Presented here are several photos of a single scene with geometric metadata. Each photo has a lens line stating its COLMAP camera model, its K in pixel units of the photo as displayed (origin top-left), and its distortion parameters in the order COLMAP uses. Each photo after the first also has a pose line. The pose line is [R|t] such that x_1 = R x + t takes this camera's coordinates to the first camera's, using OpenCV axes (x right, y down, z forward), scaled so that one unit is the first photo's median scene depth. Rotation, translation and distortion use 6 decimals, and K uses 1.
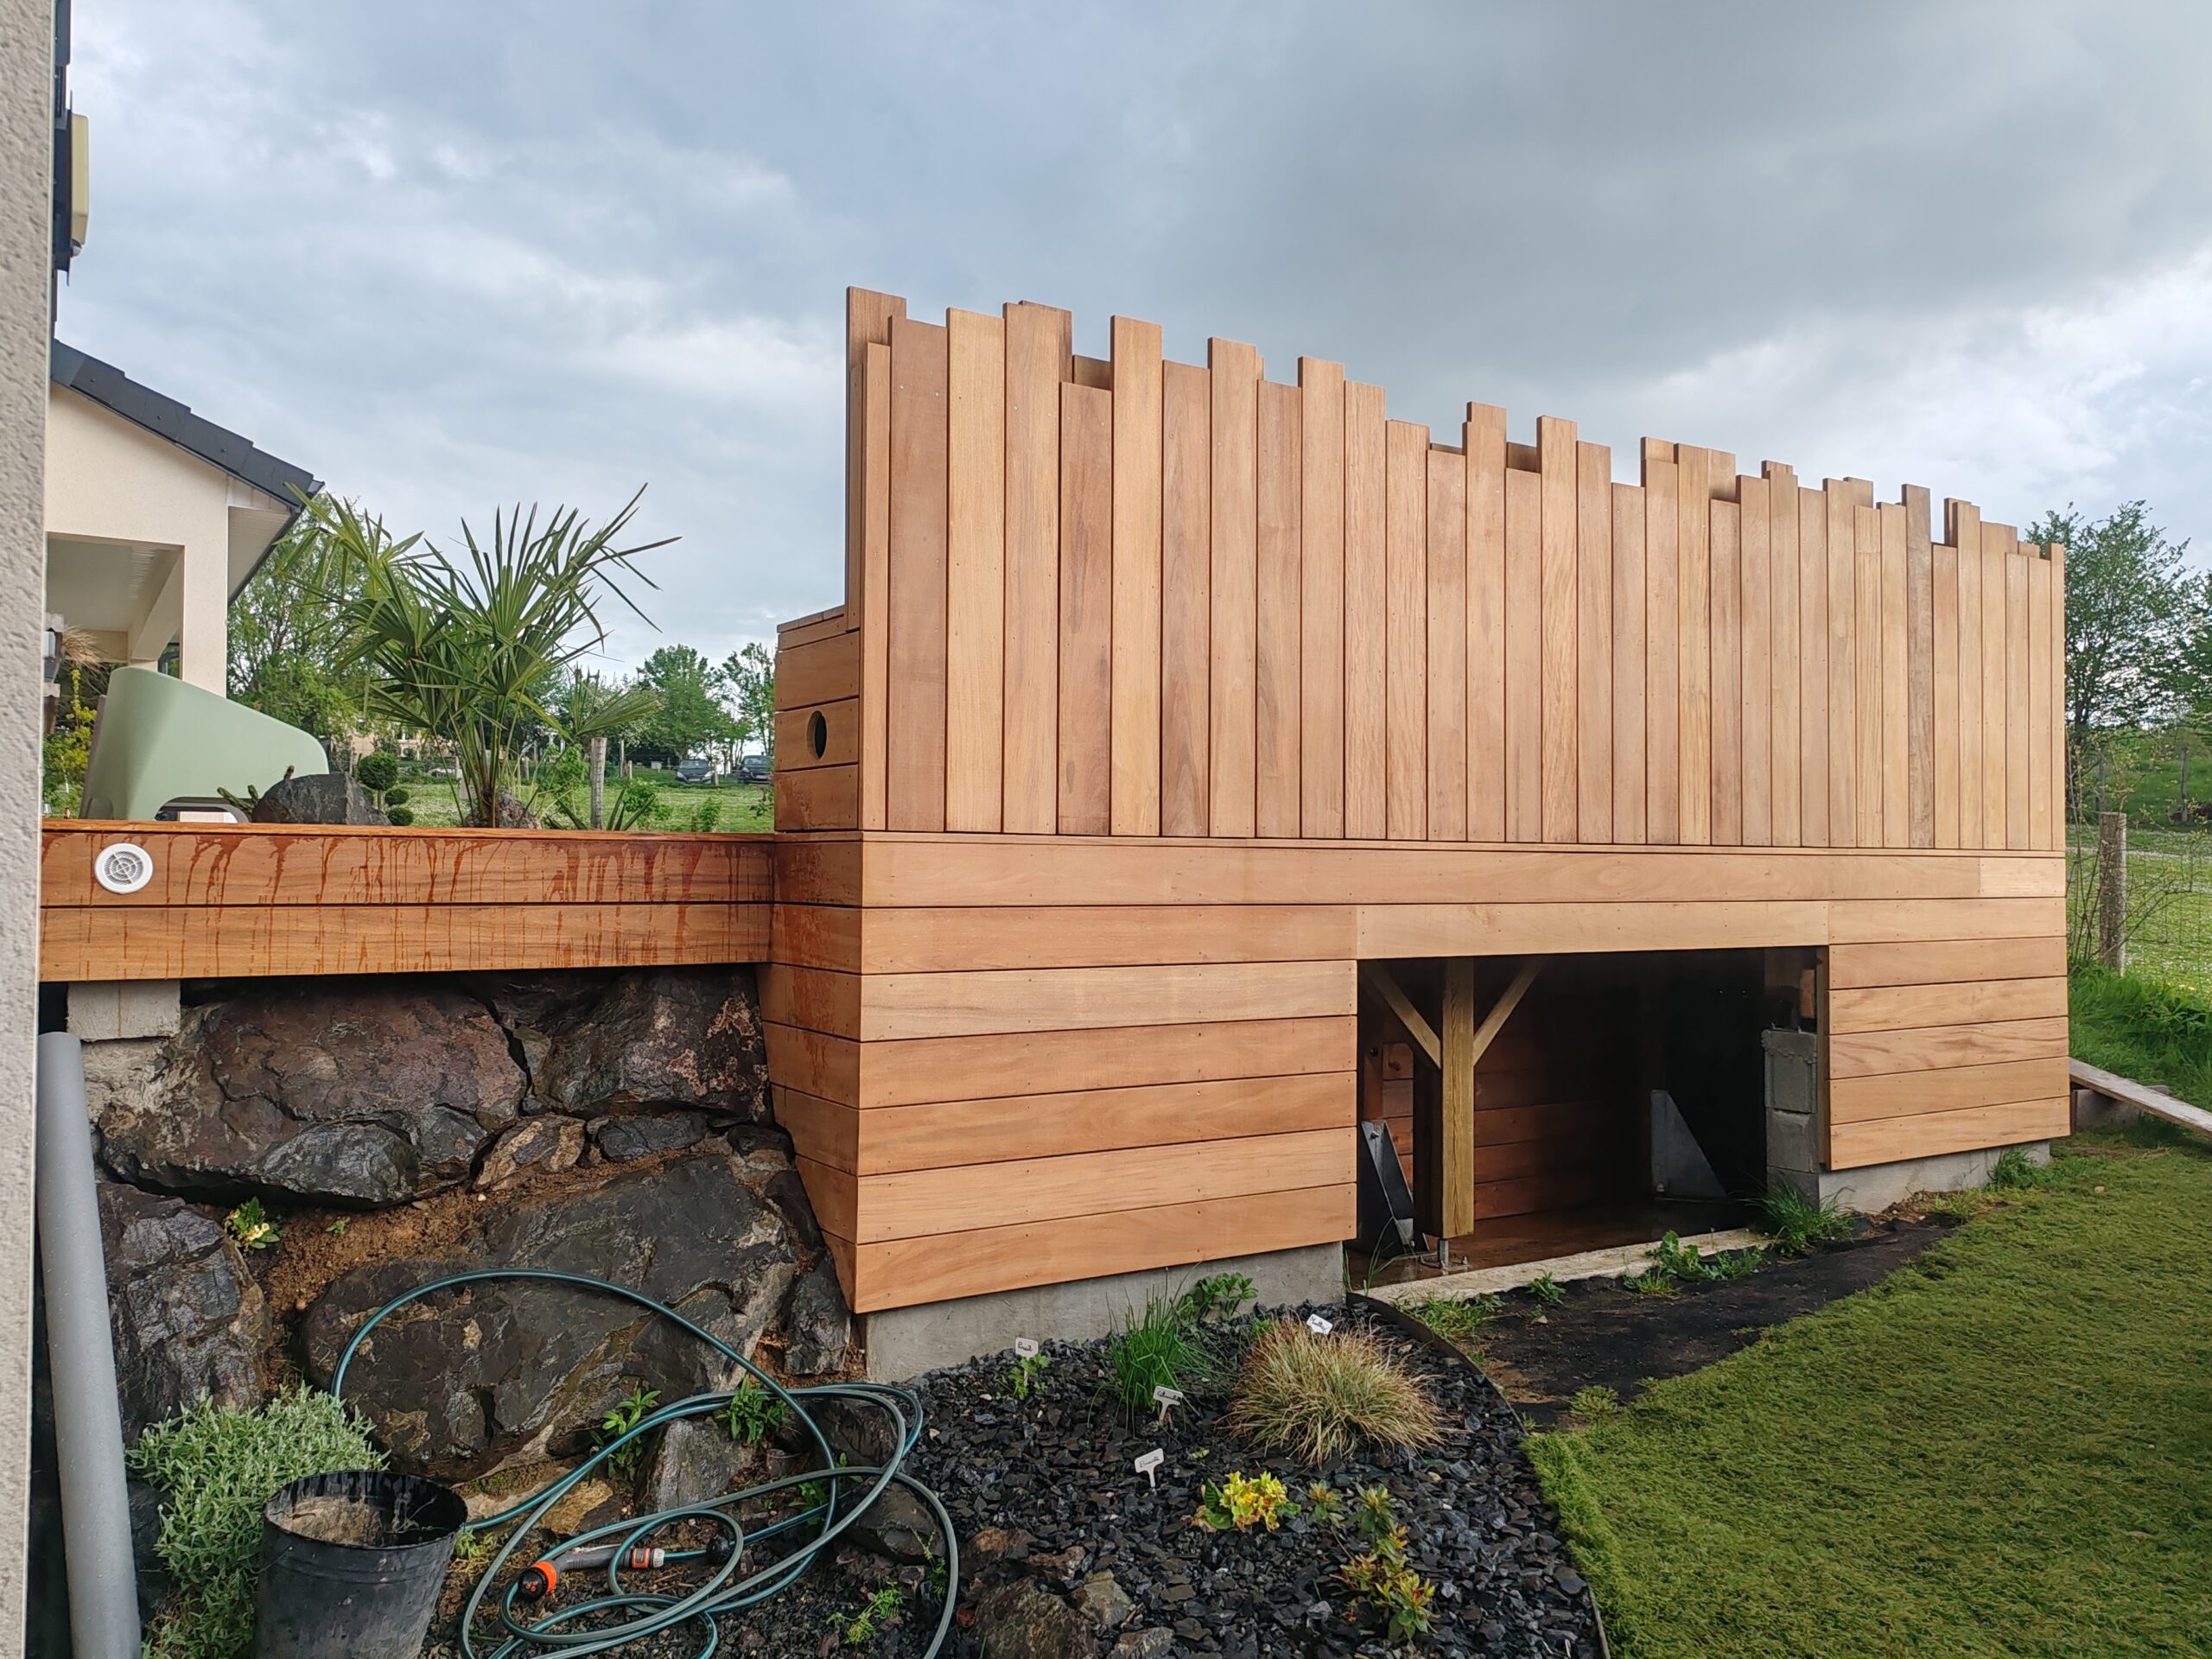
lens RADIAL K [[1676.9, 0, 1106.0], [0, 1676.9, 829.5], [0, 0, 1]] dist [0.024914, -0.008357]
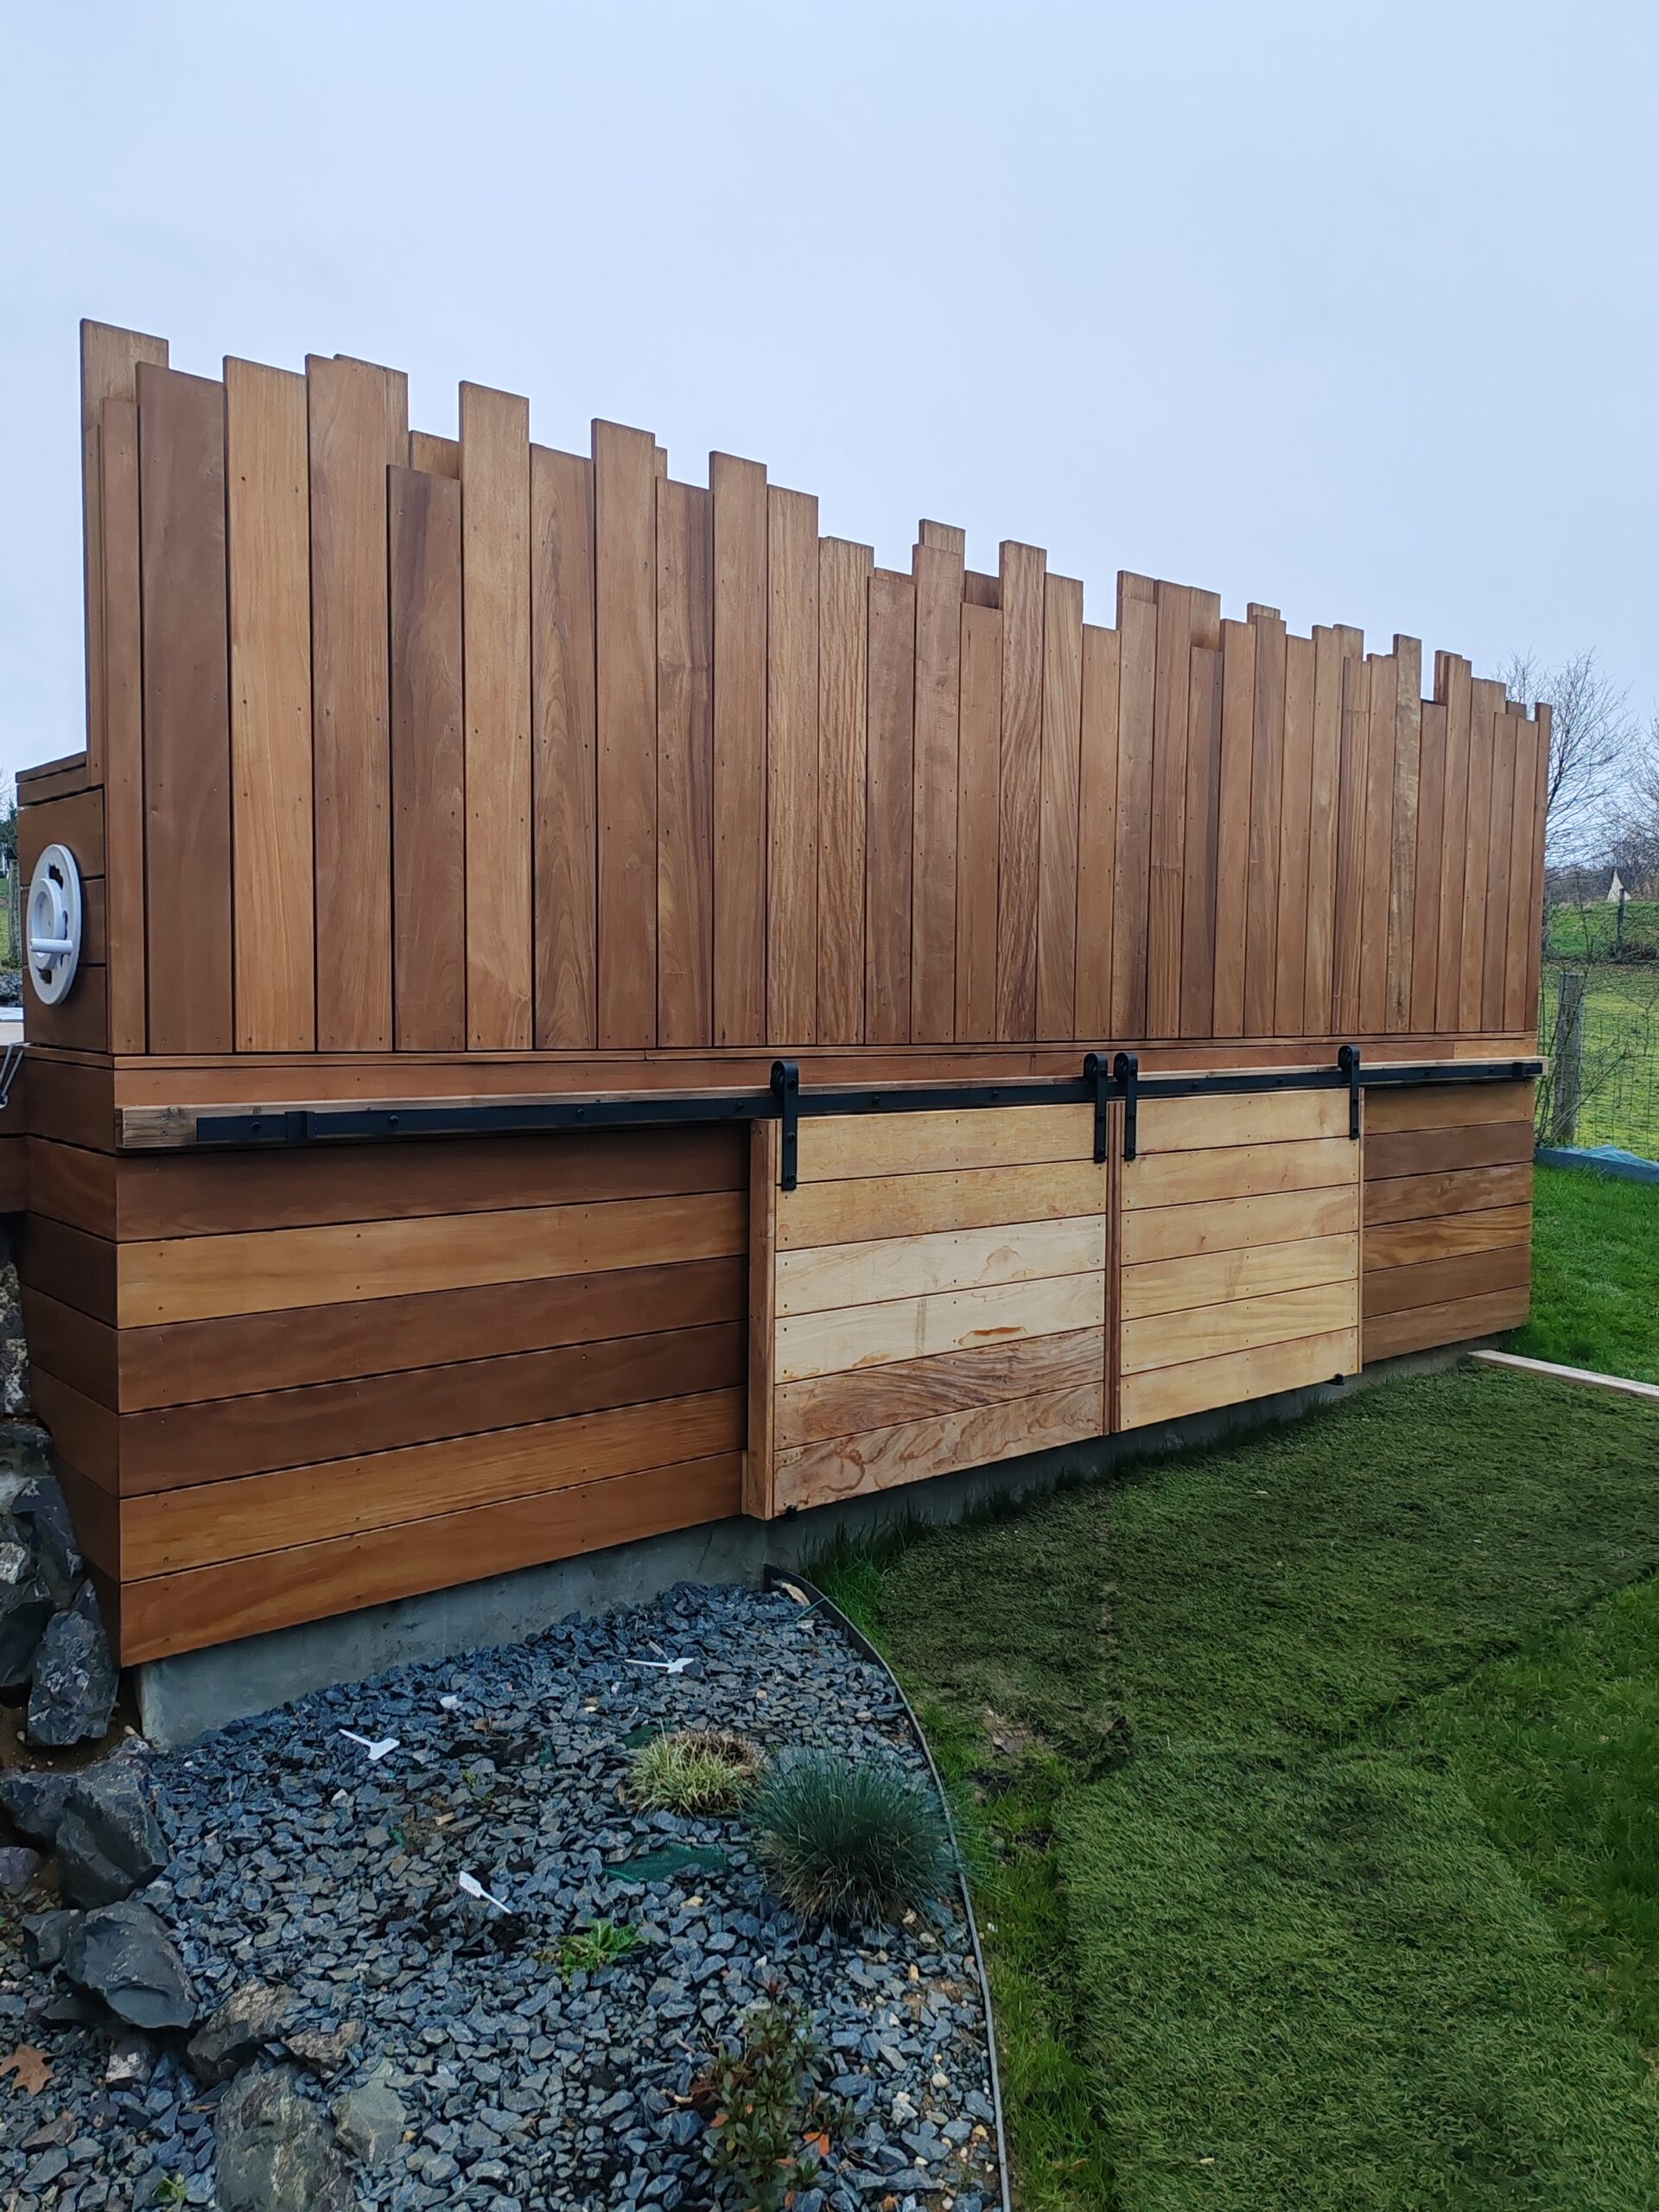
lens RADIAL K [[1676.9, 0, 829.5], [0, 1676.9, 1106.0], [0, 0, 1]] dist [0.024914, -0.008357]
pose [[0.990435, -0.002018, 0.137962, 0.046808], [-0.010960, 0.995583, 0.093240, -0.034716], [-0.137541, -0.093860, 0.986039, 0.129747]]
